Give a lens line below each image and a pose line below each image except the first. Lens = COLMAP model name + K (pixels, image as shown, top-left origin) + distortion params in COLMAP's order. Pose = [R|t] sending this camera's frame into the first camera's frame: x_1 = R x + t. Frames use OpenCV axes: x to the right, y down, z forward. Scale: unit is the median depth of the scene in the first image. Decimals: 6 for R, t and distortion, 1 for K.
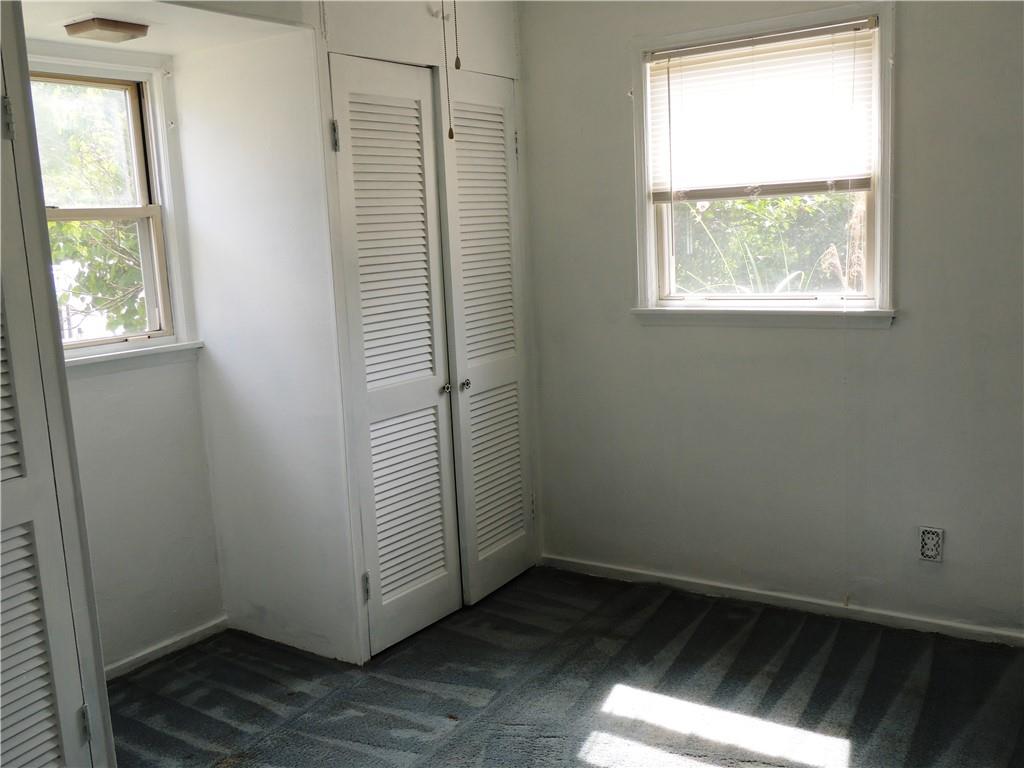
lens RADIAL K [[1017.1, 0, 512.0], [0, 1017.1, 384.0], [0, 0, 1]] dist [0.015336, 0.009758]
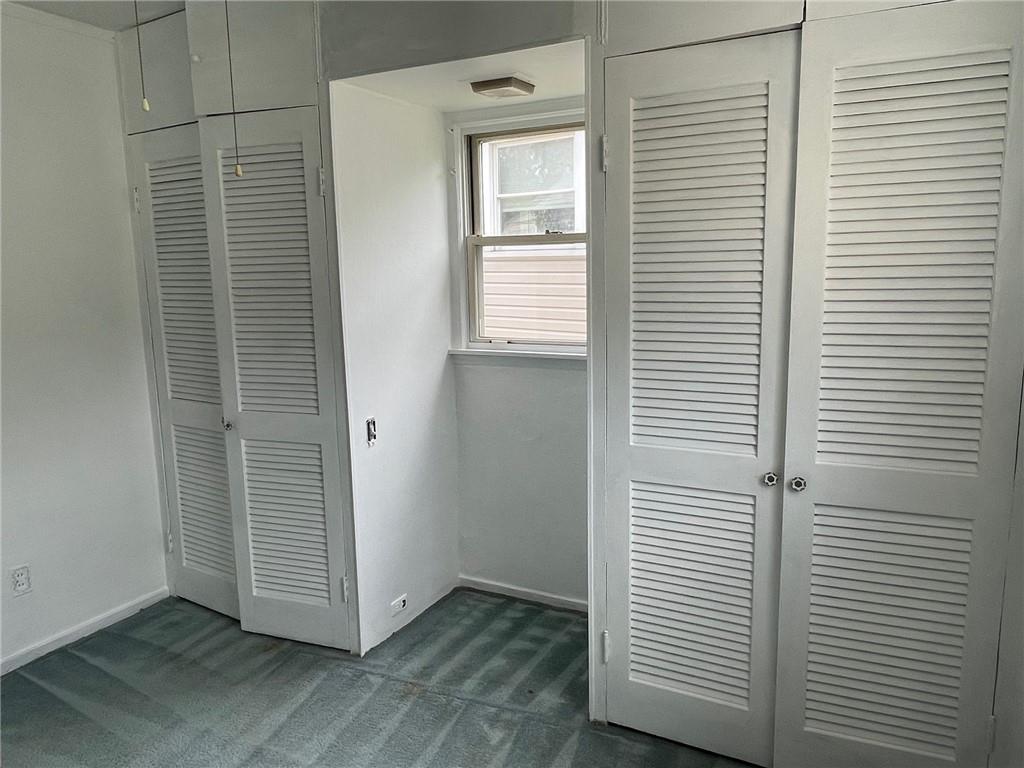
lens RADIAL K [[717.5, 0, 512.0], [0, 717.5, 384.0], [0, 0, 1]] dist [-0.005587, -0.001720]
pose [[0.127980, 0.195121, -0.972393, 0.404854], [-0.149836, 0.973006, 0.175524, -0.126222], [0.980393, 0.123236, 0.153762, 0.738145]]
